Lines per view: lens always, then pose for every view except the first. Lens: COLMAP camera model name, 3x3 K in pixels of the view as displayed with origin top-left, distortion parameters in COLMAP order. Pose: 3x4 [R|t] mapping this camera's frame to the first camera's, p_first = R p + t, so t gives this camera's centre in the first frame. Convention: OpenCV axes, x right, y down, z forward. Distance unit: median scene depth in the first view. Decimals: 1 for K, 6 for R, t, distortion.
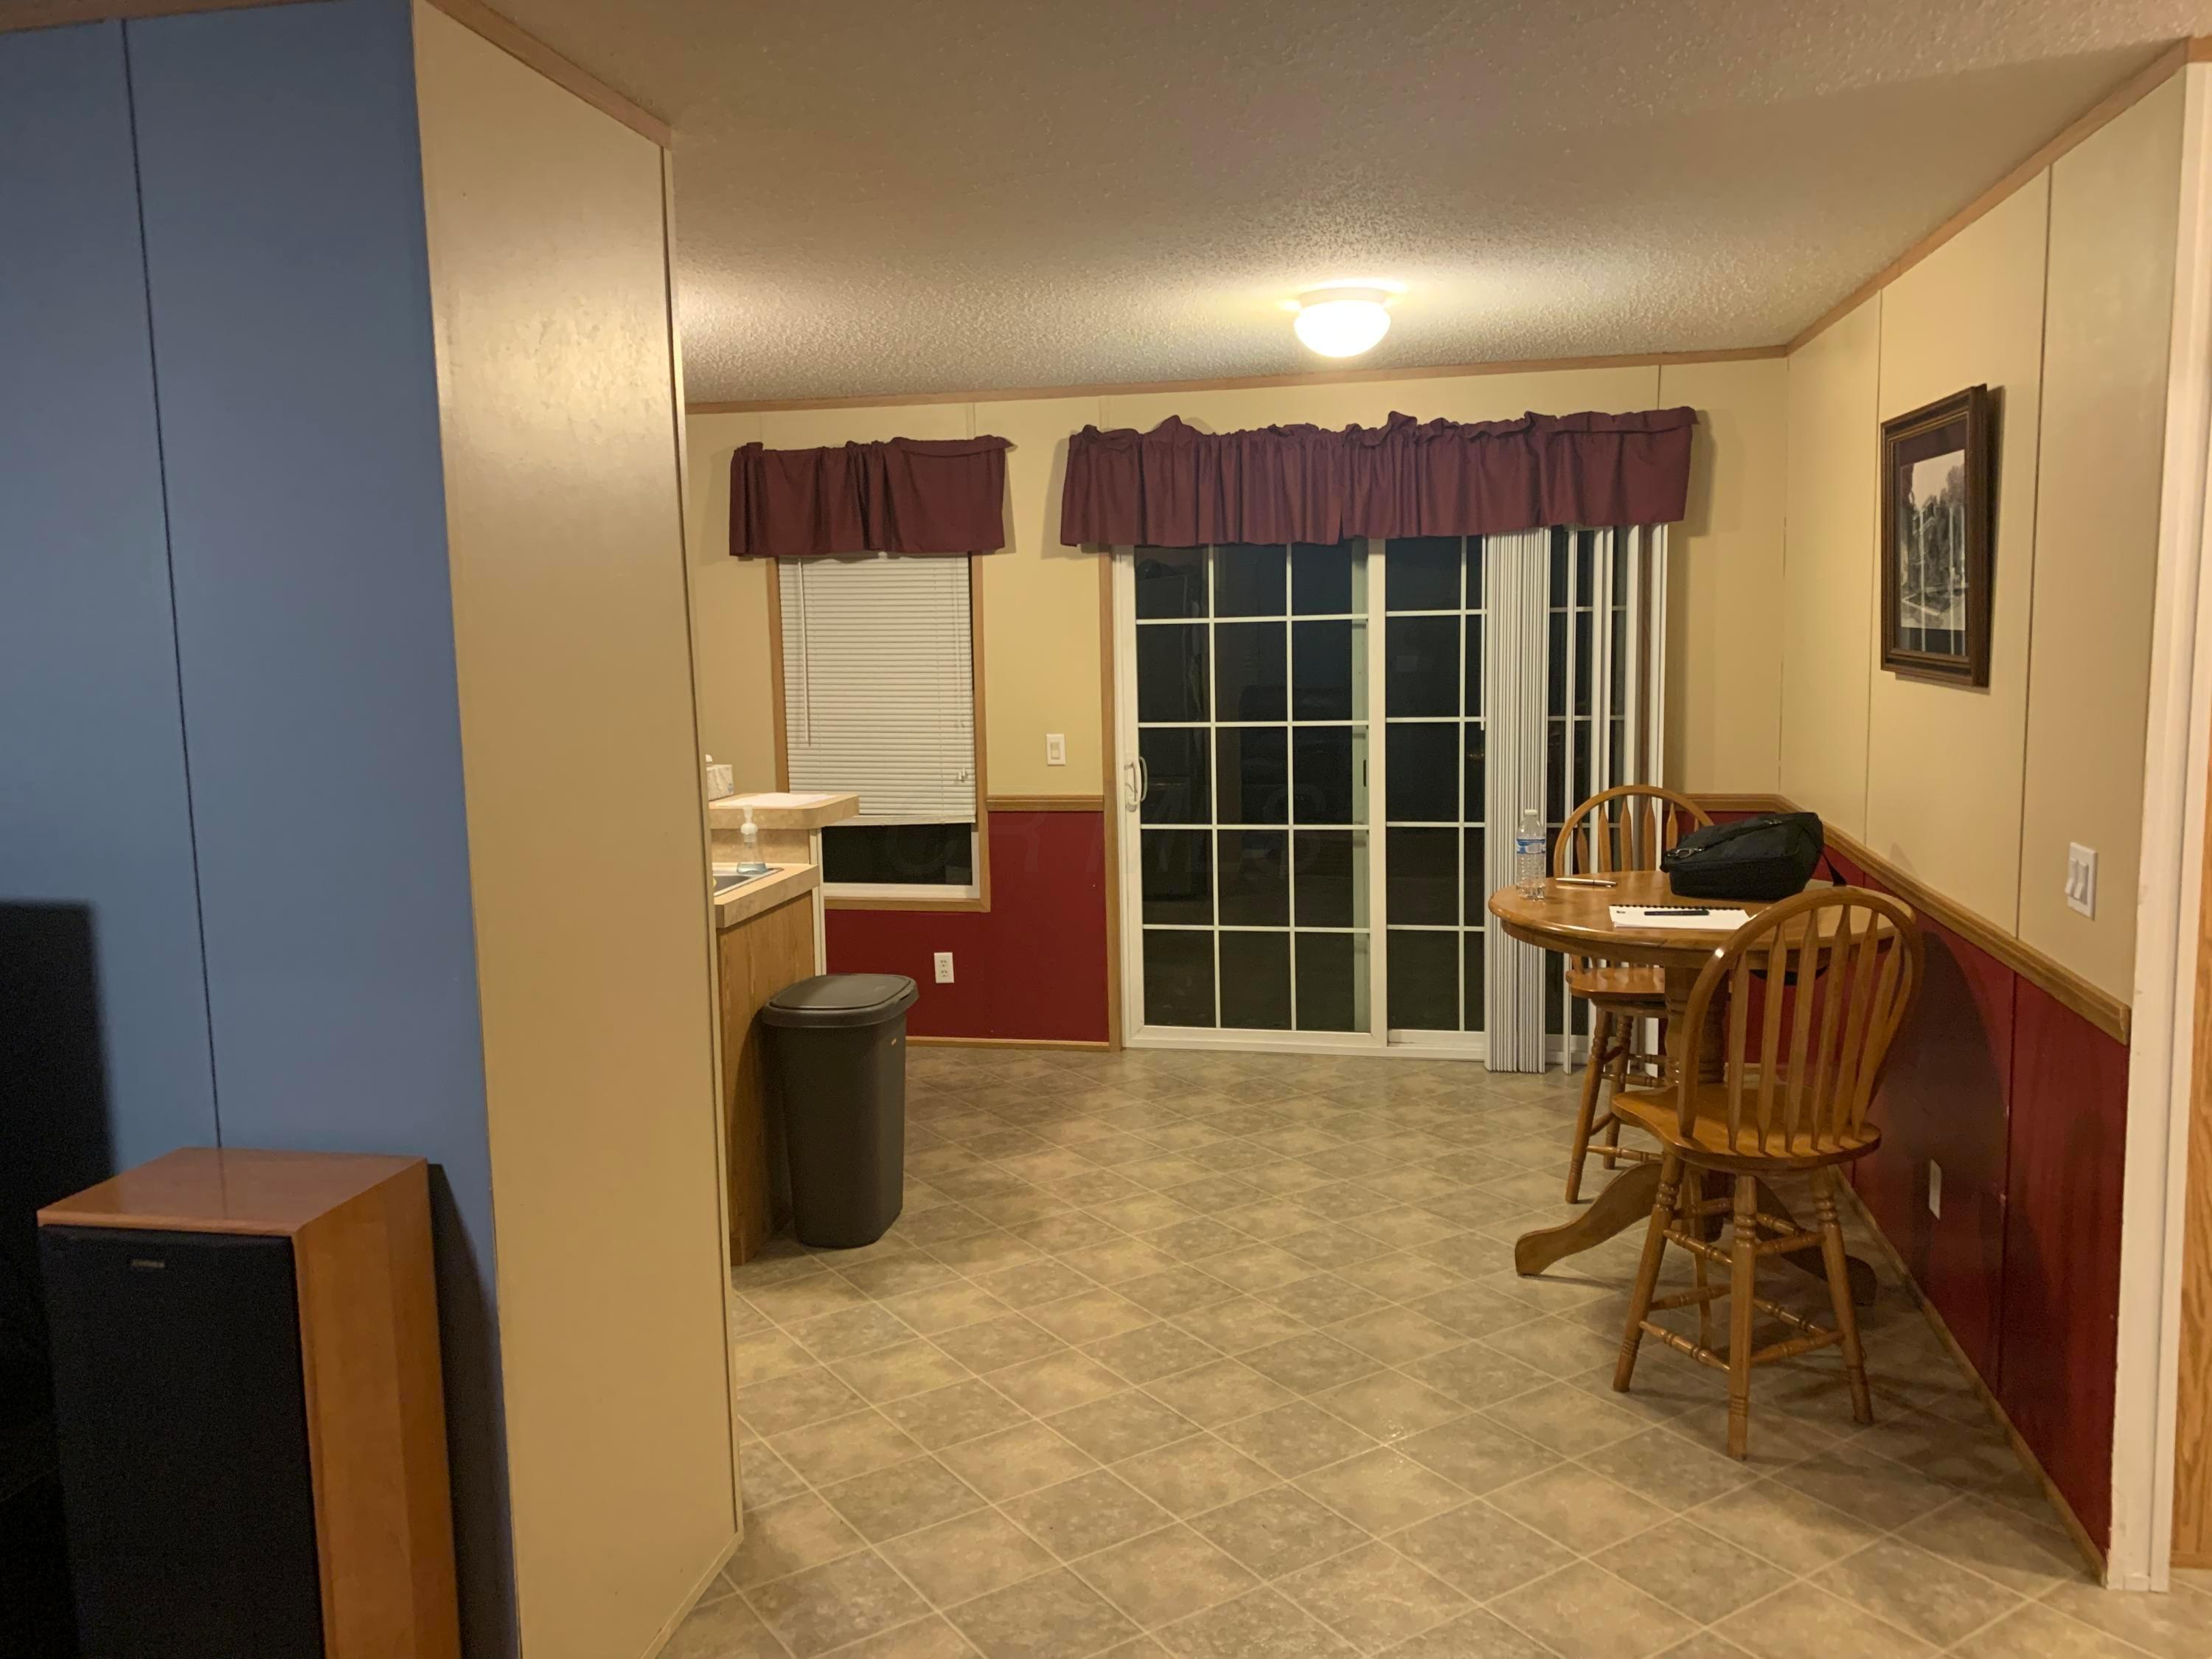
lens RADIAL K [[1702.4, 0, 1115.0], [0, 1702.4, 824.3], [0, 0, 1]] dist [0.050518, 0.000922]
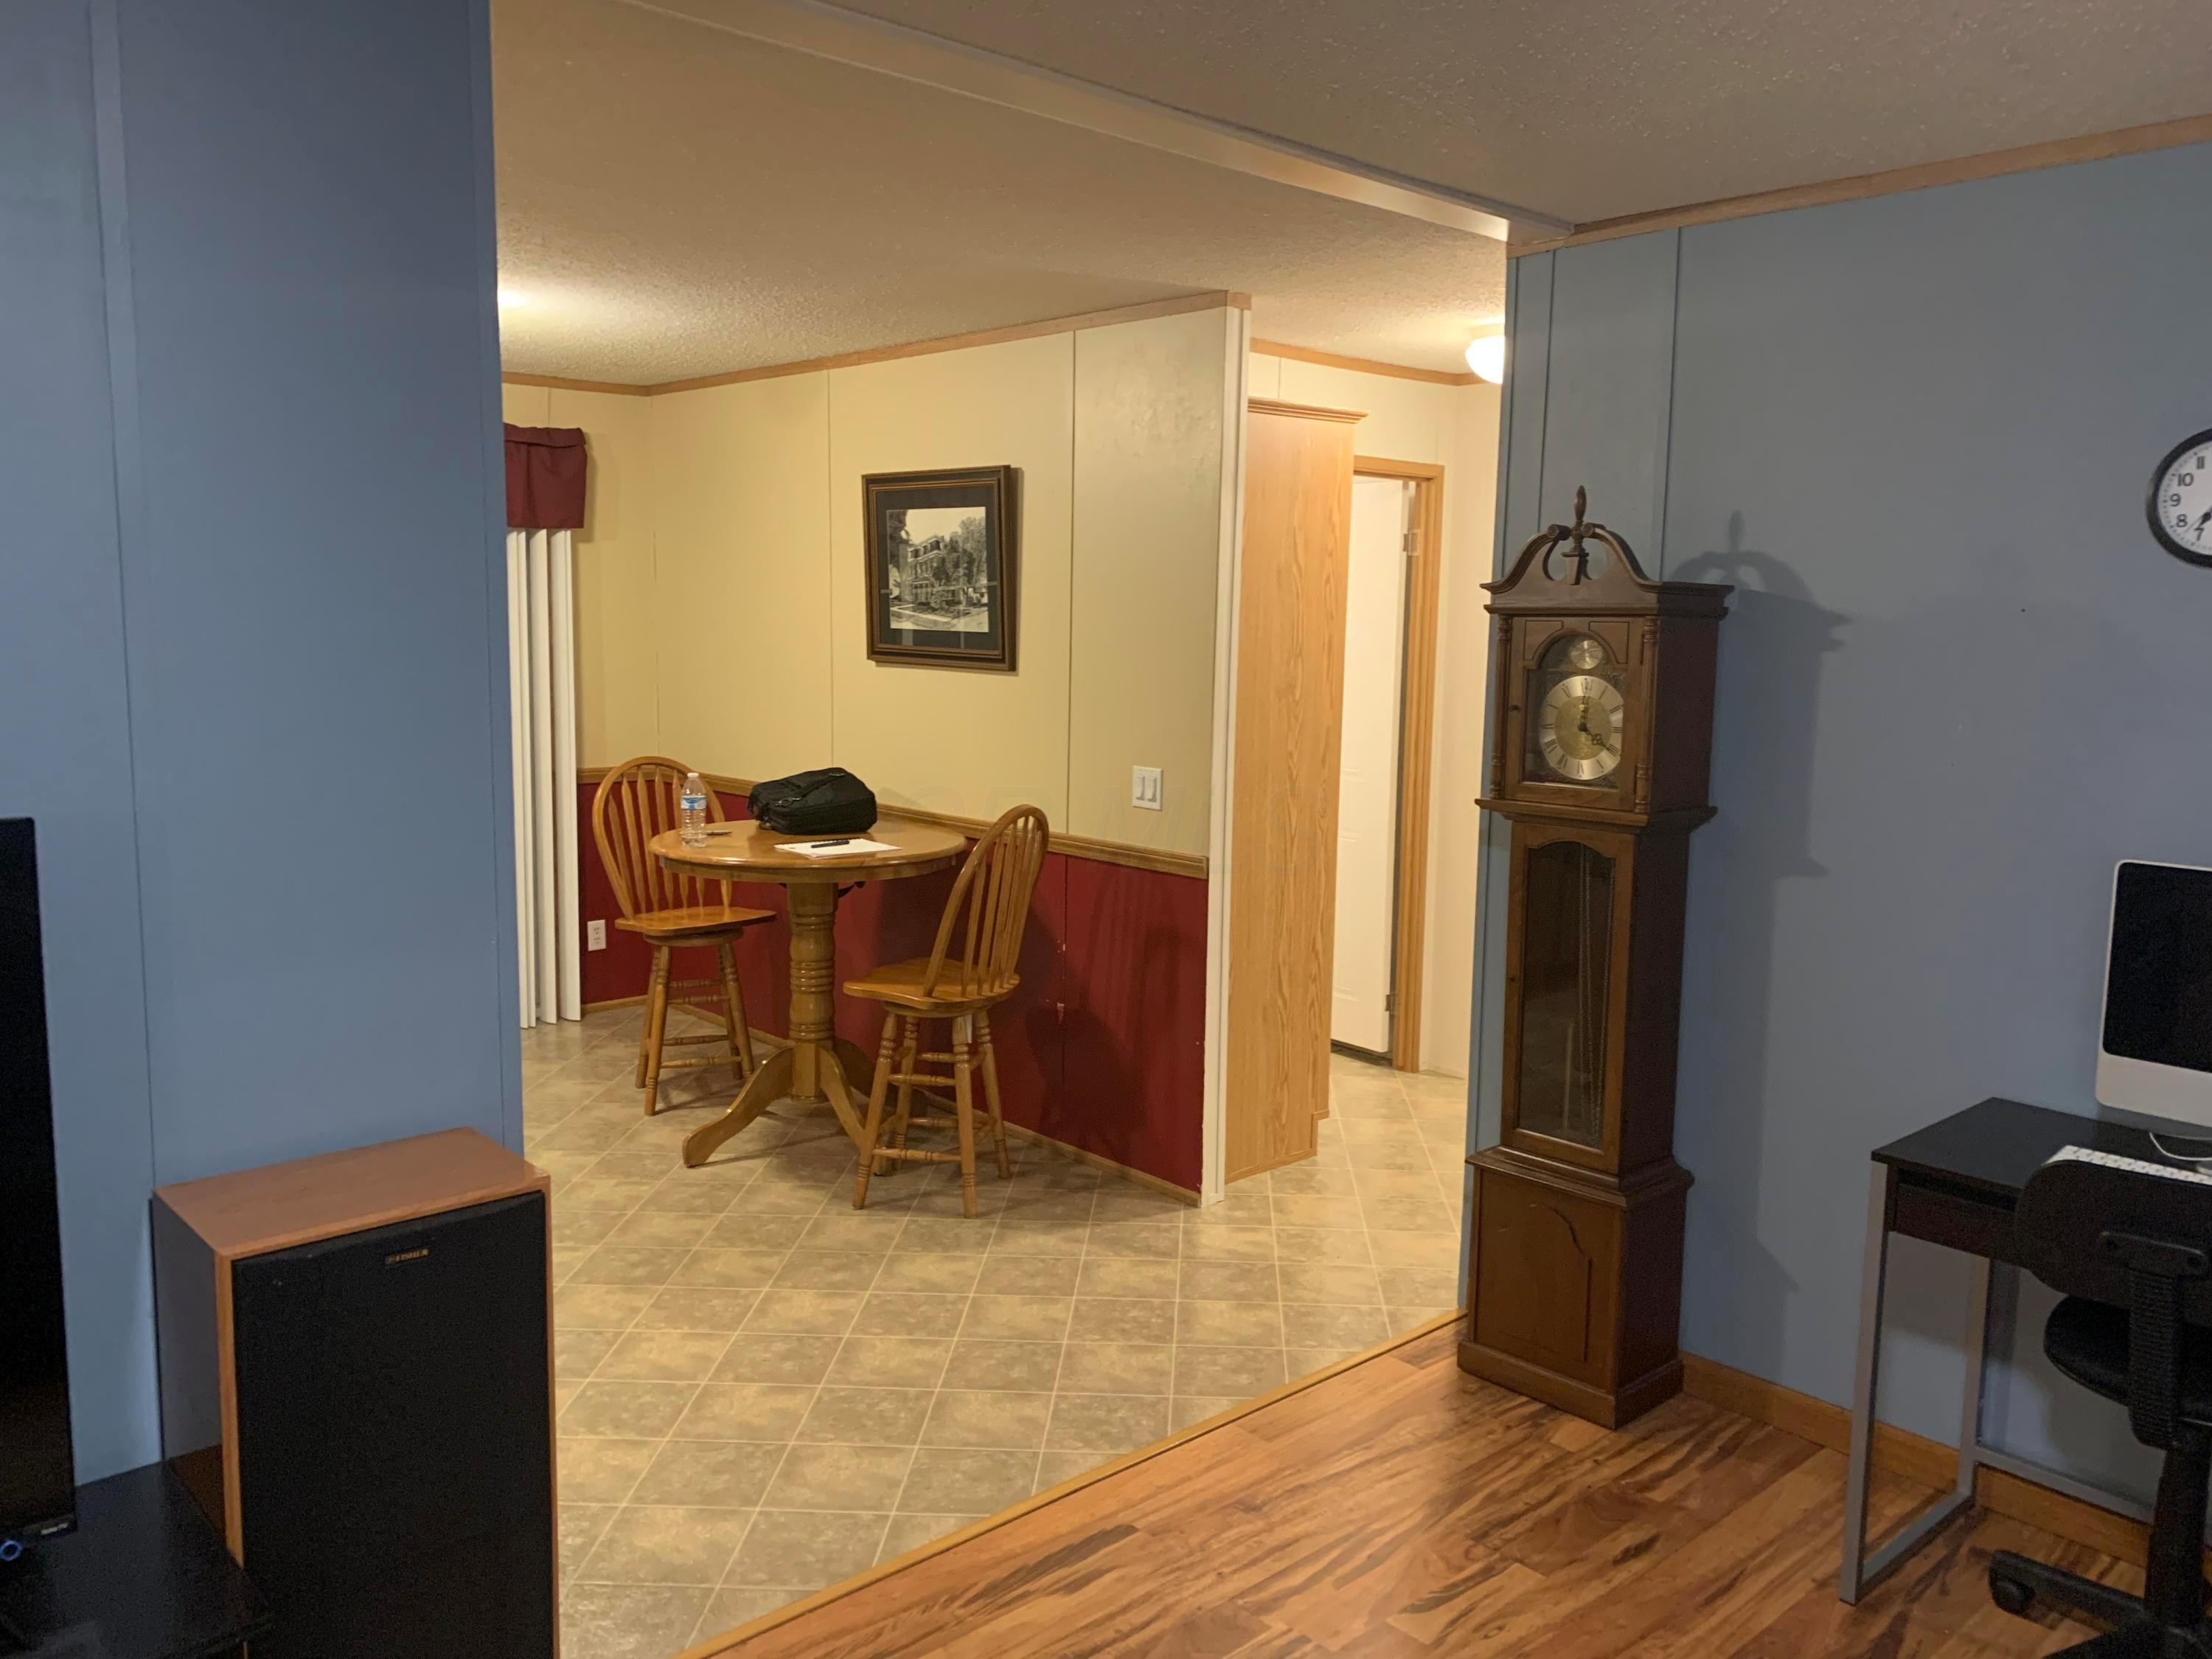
lens RADIAL K [[1702.4, 0, 1115.0], [0, 1702.4, 824.3], [0, 0, 1]] dist [0.050518, 0.000922]
pose [[0.594307, -0.071825, 0.801025, -0.652537], [0.069752, 0.996854, 0.037632, 0.003318], [-0.801208, 0.033508, 0.597447, 0.063338]]
